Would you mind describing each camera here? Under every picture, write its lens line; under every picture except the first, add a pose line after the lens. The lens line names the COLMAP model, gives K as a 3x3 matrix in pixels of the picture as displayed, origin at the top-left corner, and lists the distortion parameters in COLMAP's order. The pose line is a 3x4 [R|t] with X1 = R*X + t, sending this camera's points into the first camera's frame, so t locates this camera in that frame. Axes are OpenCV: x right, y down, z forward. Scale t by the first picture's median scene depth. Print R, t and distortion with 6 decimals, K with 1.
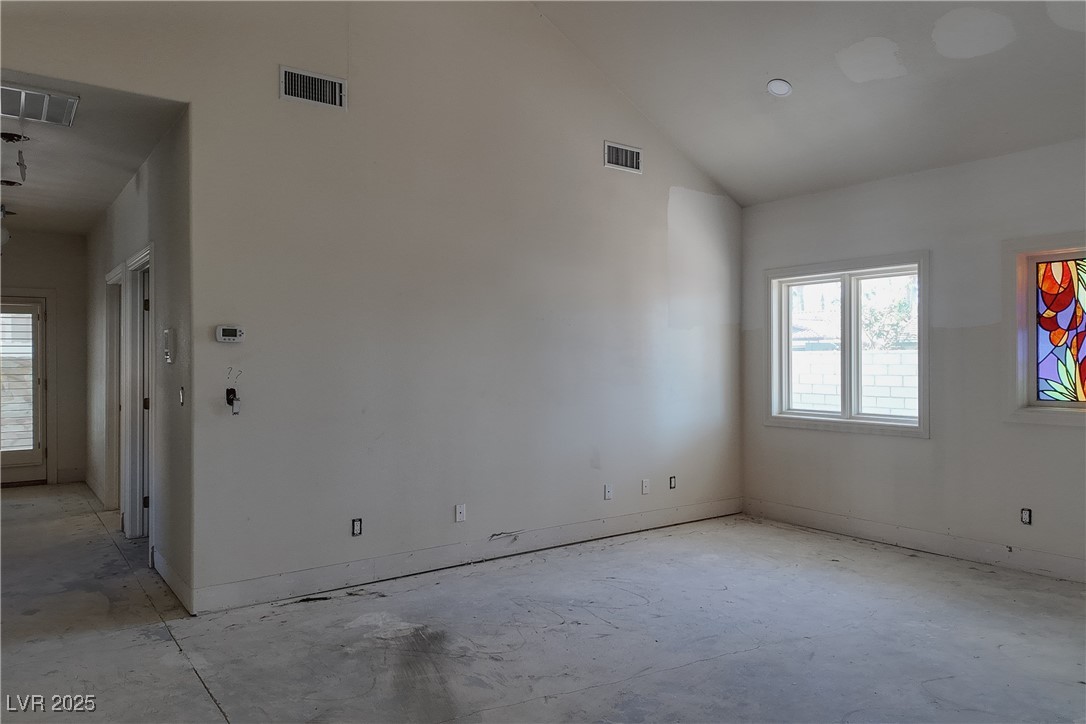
lens RADIAL K [[745.8, 0, 546.9], [0, 745.8, 354.1], [0, 0, 1]] dist [0.066584, -0.083414]
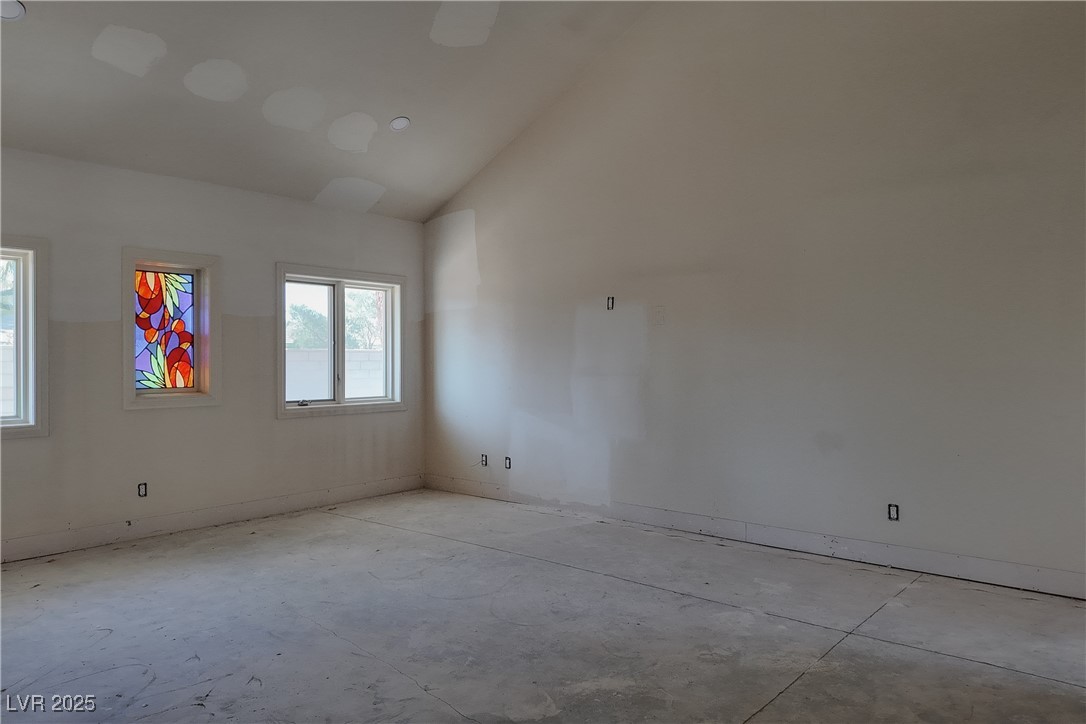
lens RADIAL K [[745.8, 0, 550.8], [0, 745.8, 367.5], [0, 0, 1]] dist [0.066584, -0.083414]
pose [[-0.228736, -0.023344, 0.973208, -0.798693], [-0.010611, 0.999713, 0.021486, -0.004994], [-0.973431, -0.005412, -0.228918, 0.831256]]
